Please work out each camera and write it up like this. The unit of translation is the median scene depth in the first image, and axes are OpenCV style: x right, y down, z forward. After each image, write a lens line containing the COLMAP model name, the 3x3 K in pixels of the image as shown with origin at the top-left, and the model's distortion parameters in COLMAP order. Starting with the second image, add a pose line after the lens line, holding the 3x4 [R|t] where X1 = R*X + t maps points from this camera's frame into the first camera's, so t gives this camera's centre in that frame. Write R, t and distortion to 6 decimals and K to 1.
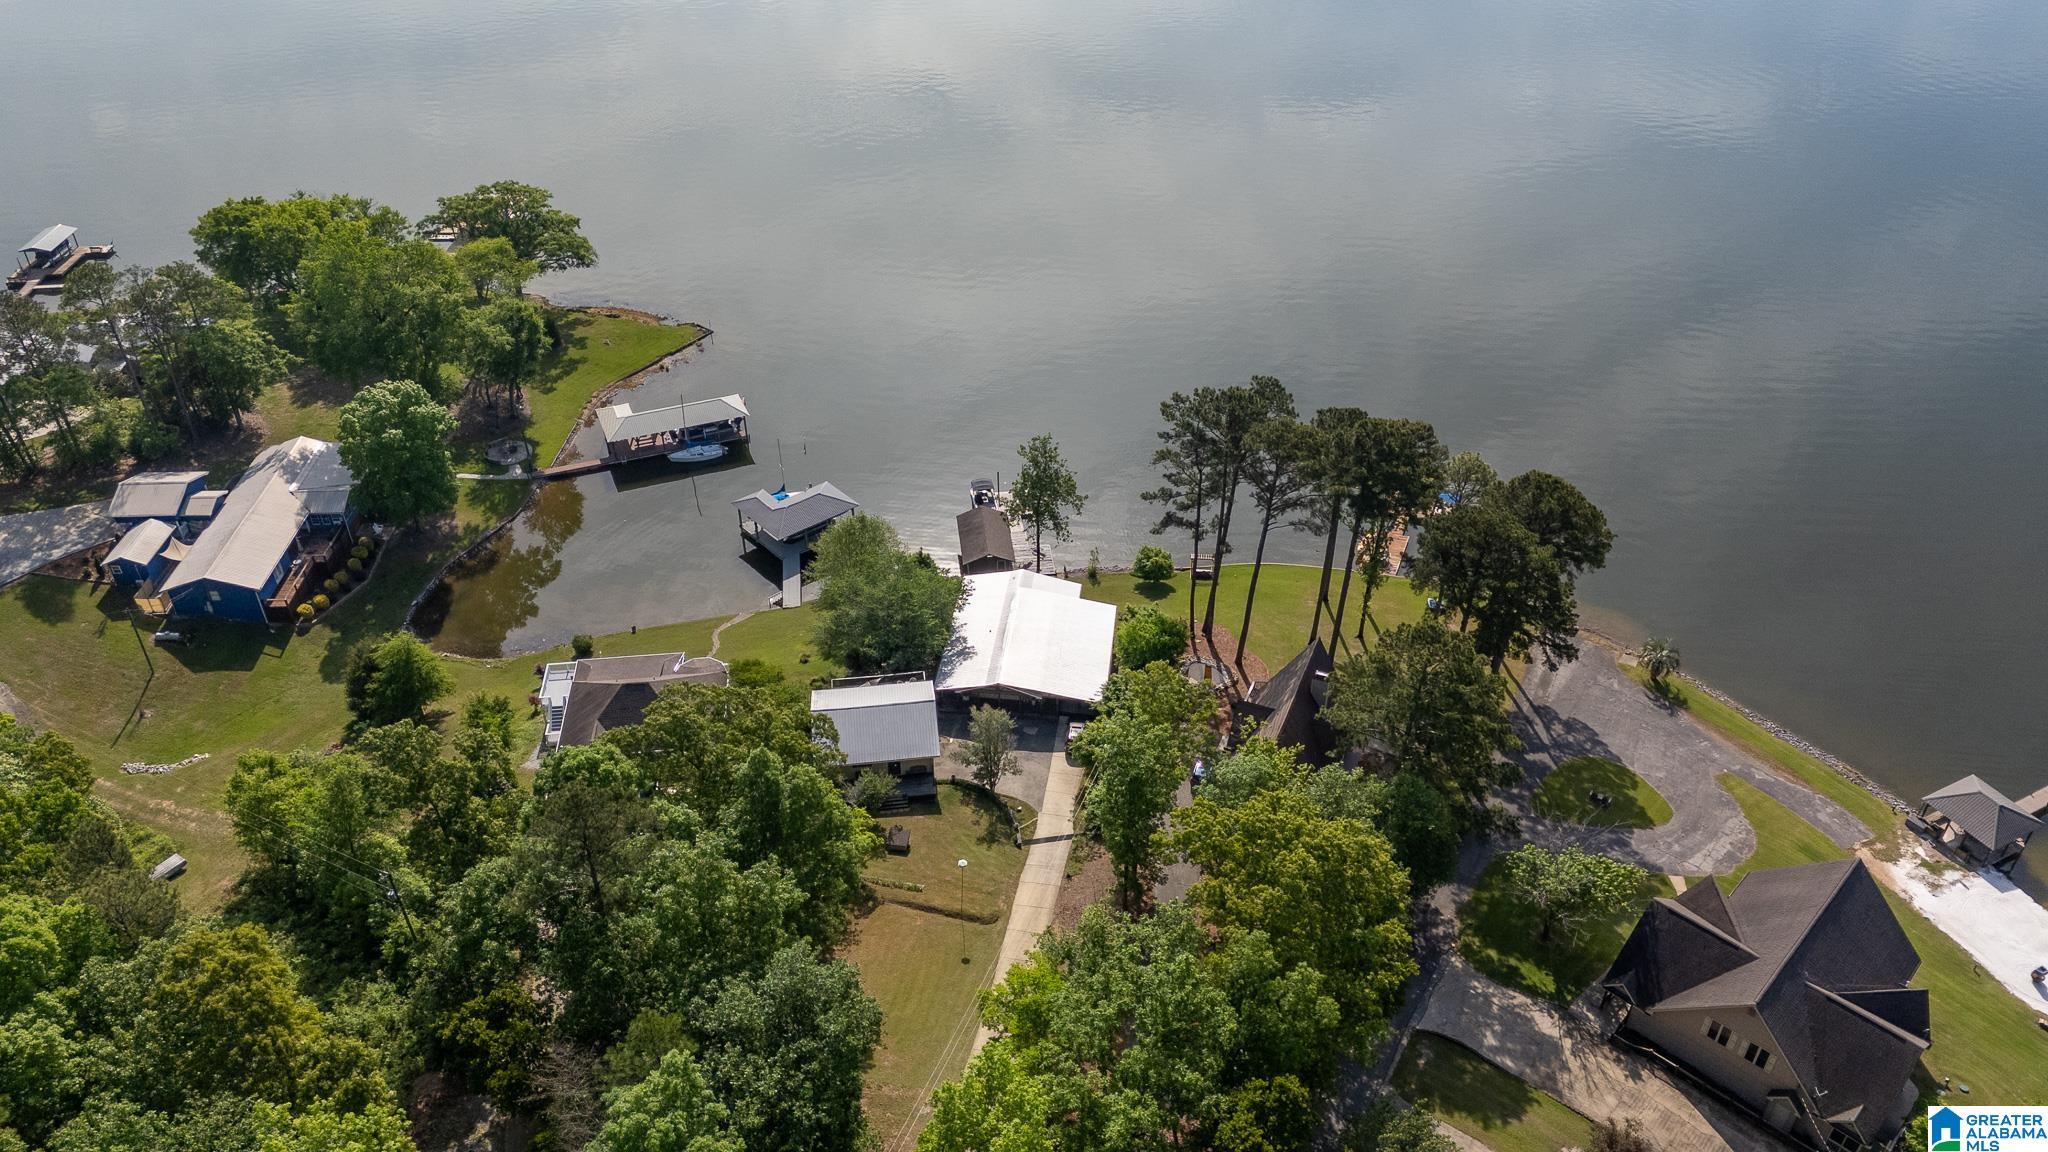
lens RADIAL K [[1513.4, 0, 1032.2], [0, 1513.4, 574.3], [0, 0, 1]] dist [0.069988, -0.069425]
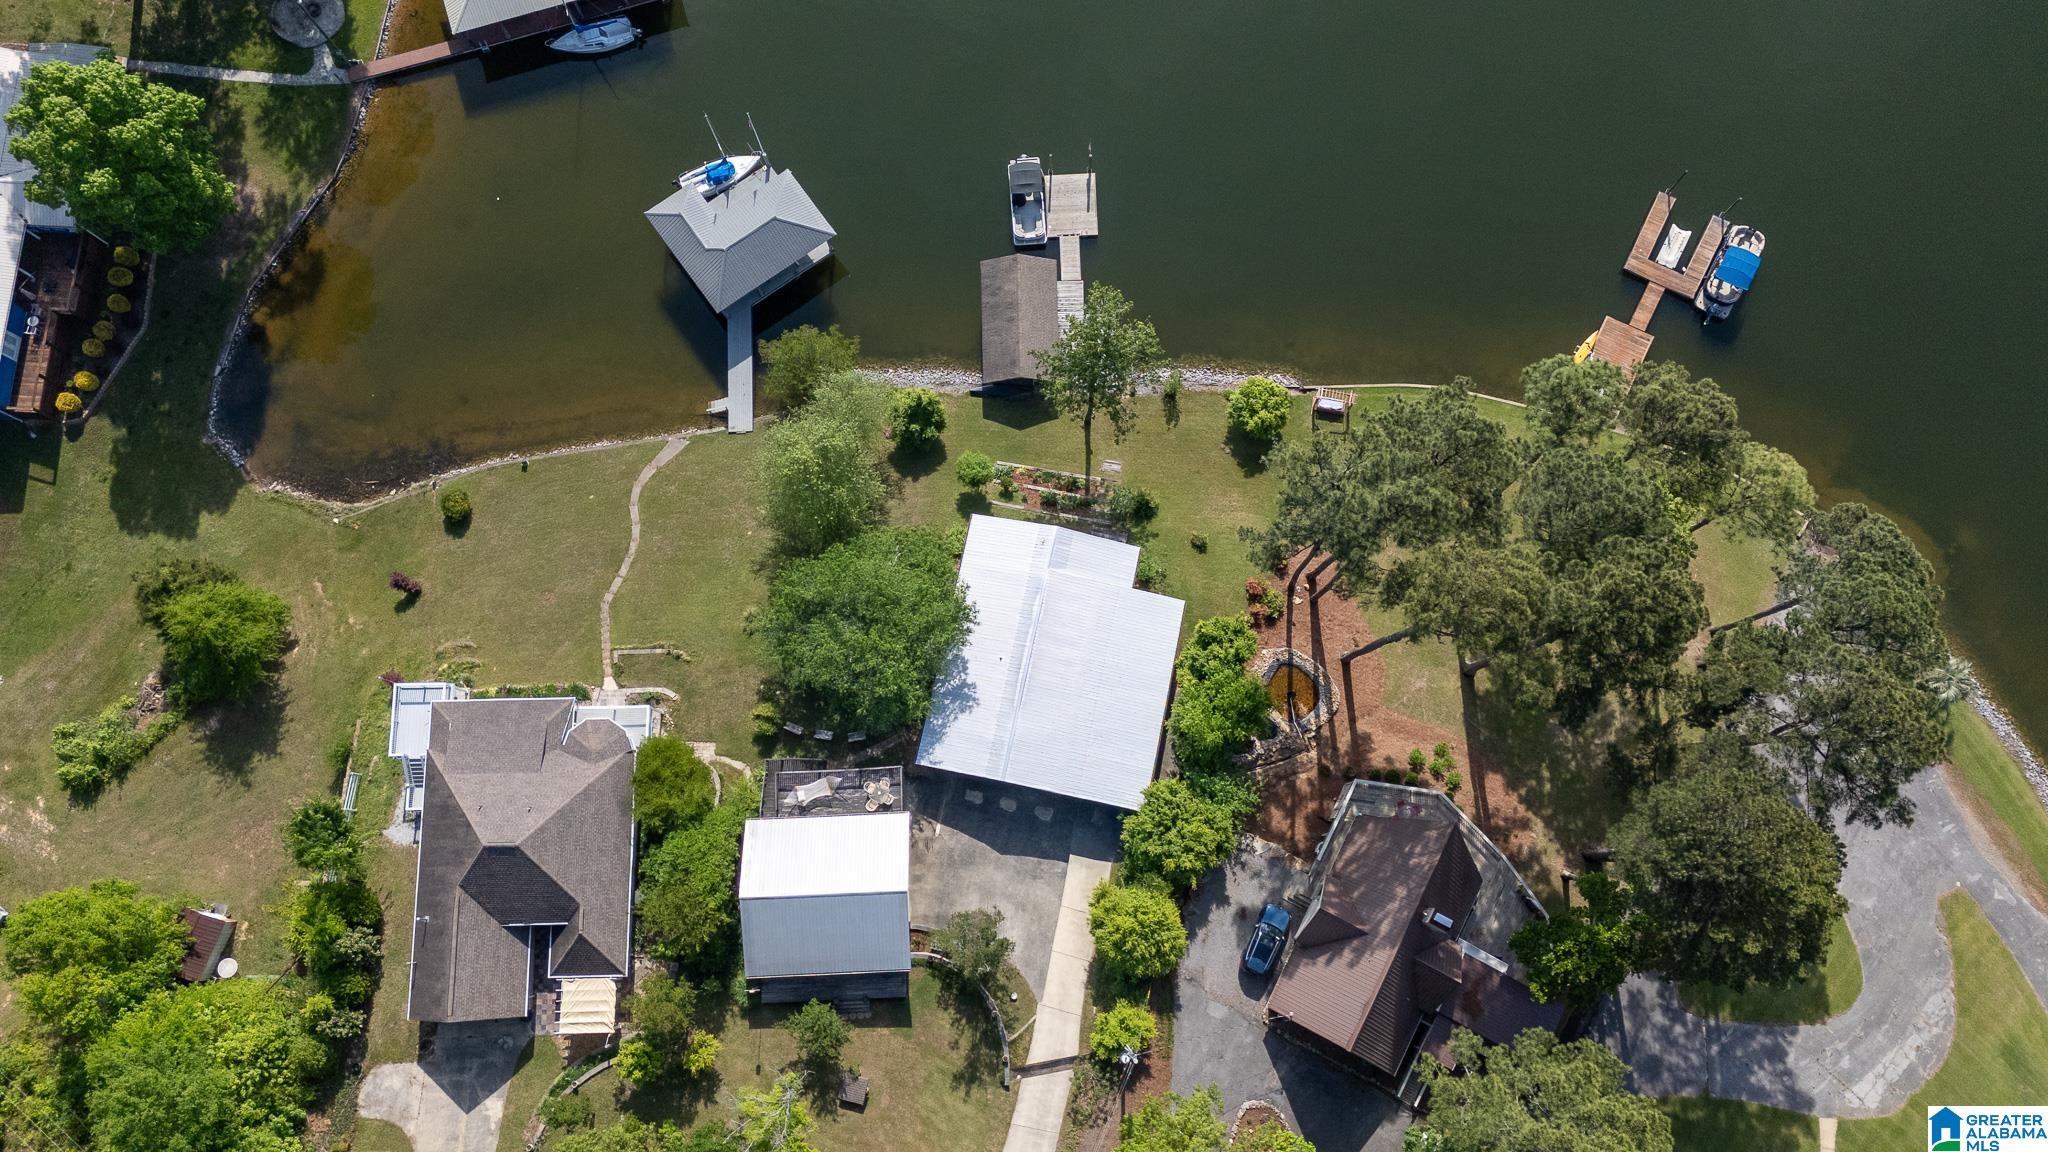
lens RADIAL K [[1513.4, 0, 1032.2], [0, 1513.4, 574.3], [0, 0, 1]] dist [0.069988, -0.069425]
pose [[0.995794, 0.087503, -0.027162, 0.002730], [-0.046016, 0.734001, 0.677588, -0.443694], [0.079228, -0.673488, 0.734940, 0.468976]]
